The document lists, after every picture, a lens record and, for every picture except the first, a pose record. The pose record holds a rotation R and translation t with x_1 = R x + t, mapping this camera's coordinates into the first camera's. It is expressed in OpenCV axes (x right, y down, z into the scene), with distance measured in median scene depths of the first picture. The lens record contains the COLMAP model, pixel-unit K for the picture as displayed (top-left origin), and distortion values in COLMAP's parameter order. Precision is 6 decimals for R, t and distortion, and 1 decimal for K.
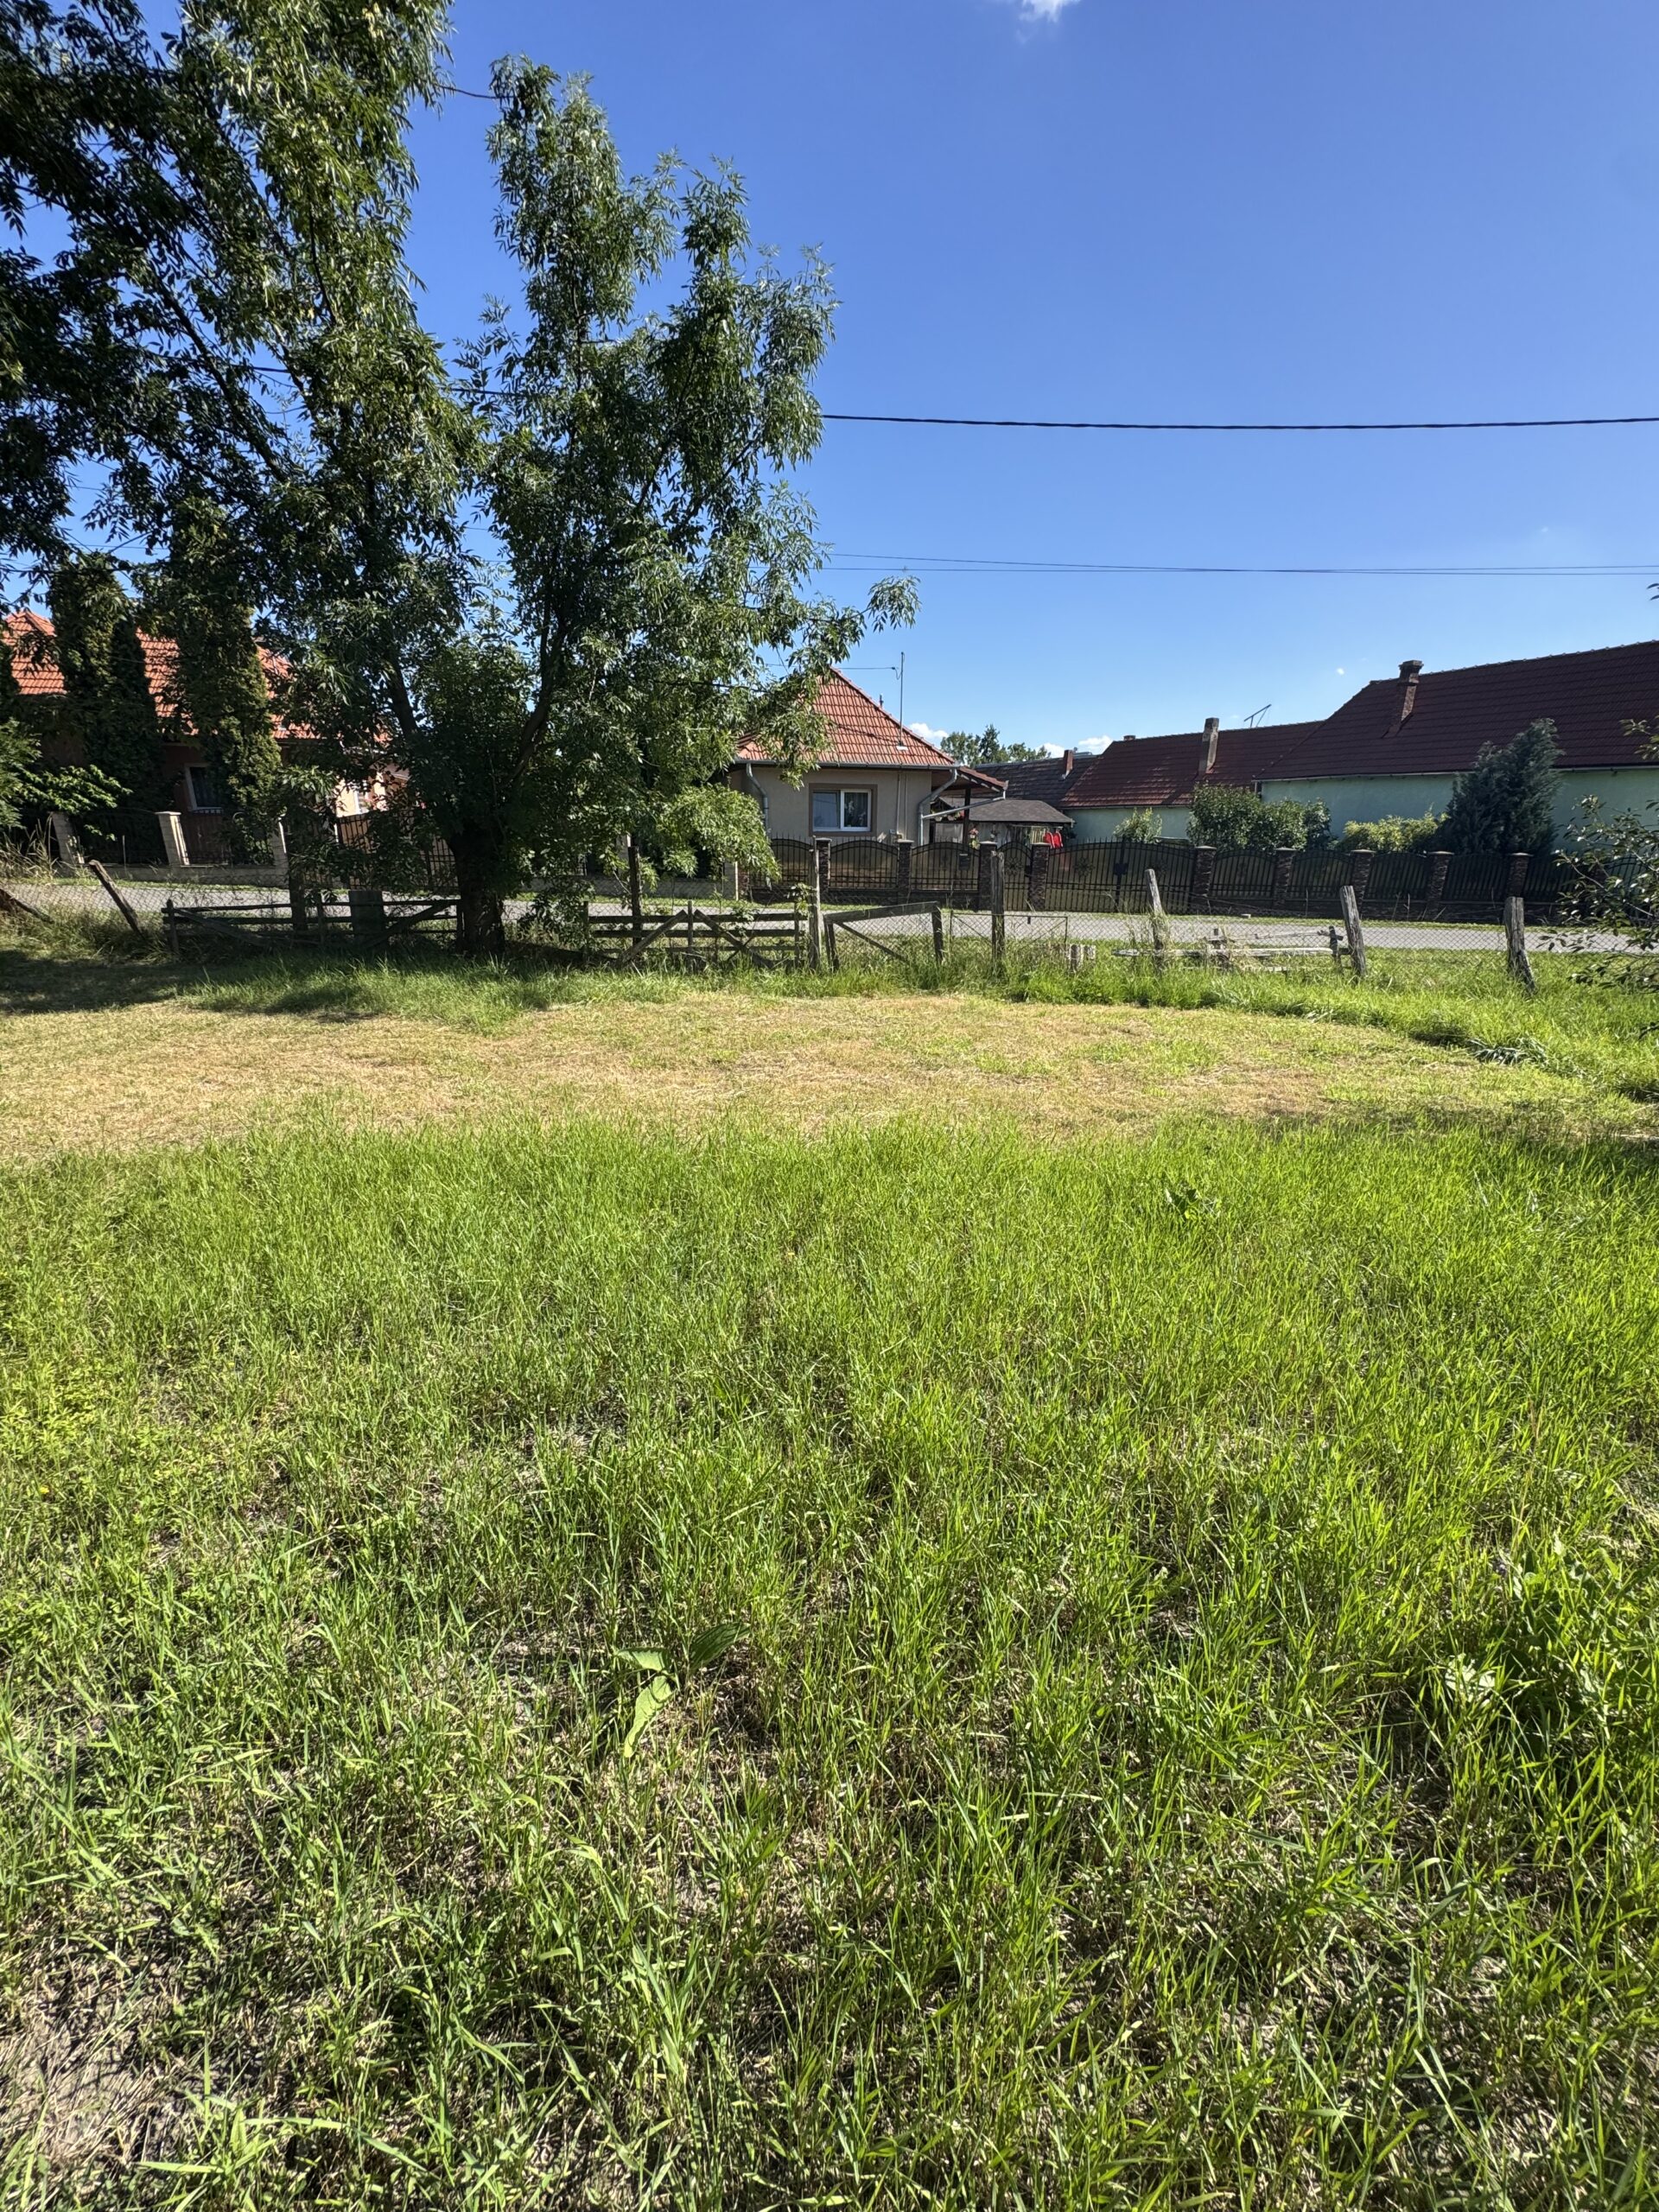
lens RADIAL K [[886.2, 0, 833.2], [0, 886.2, 1106.9], [0, 0, 1]] dist [0.003213, 0.000305]
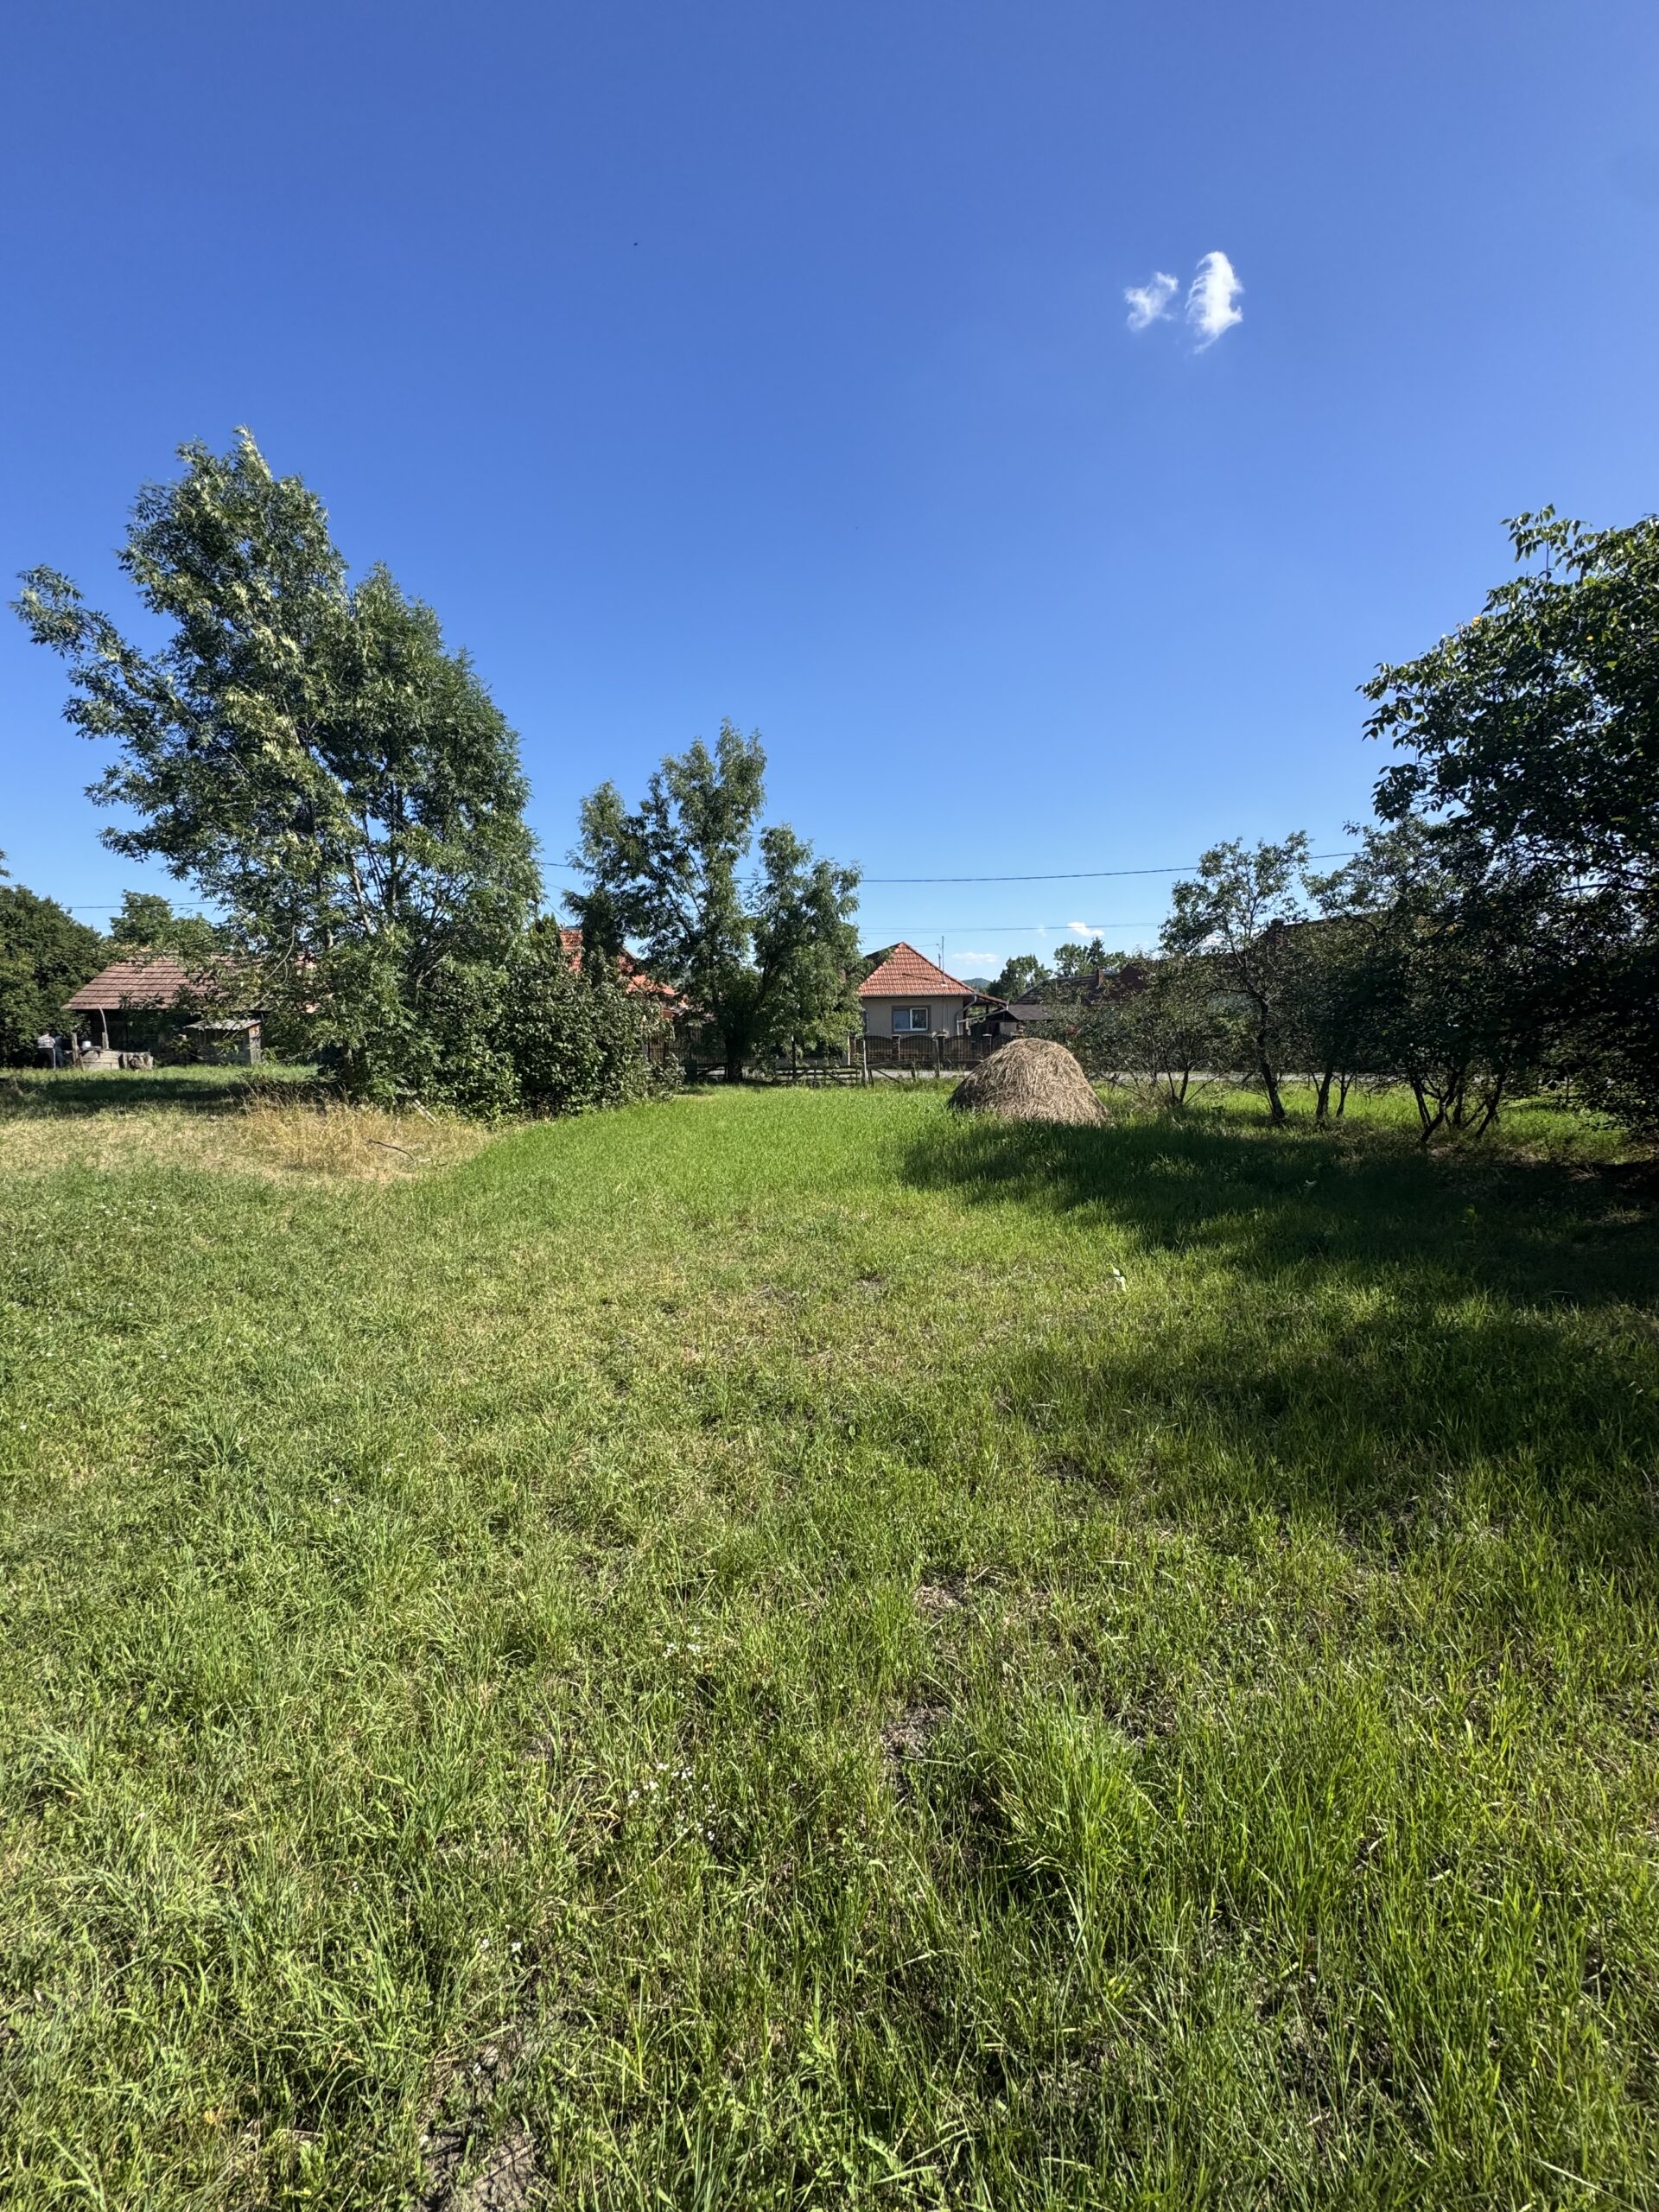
lens RADIAL K [[886.2, 0, 828.5], [0, 886.2, 1104.9], [0, 0, 1]] dist [0.003213, 0.000305]
pose [[0.984273, -0.016313, -0.175899, 0.331296], [-0.021911, 0.976765, -0.213192, 0.446710], [0.175290, 0.213694, 0.961046, -1.457328]]
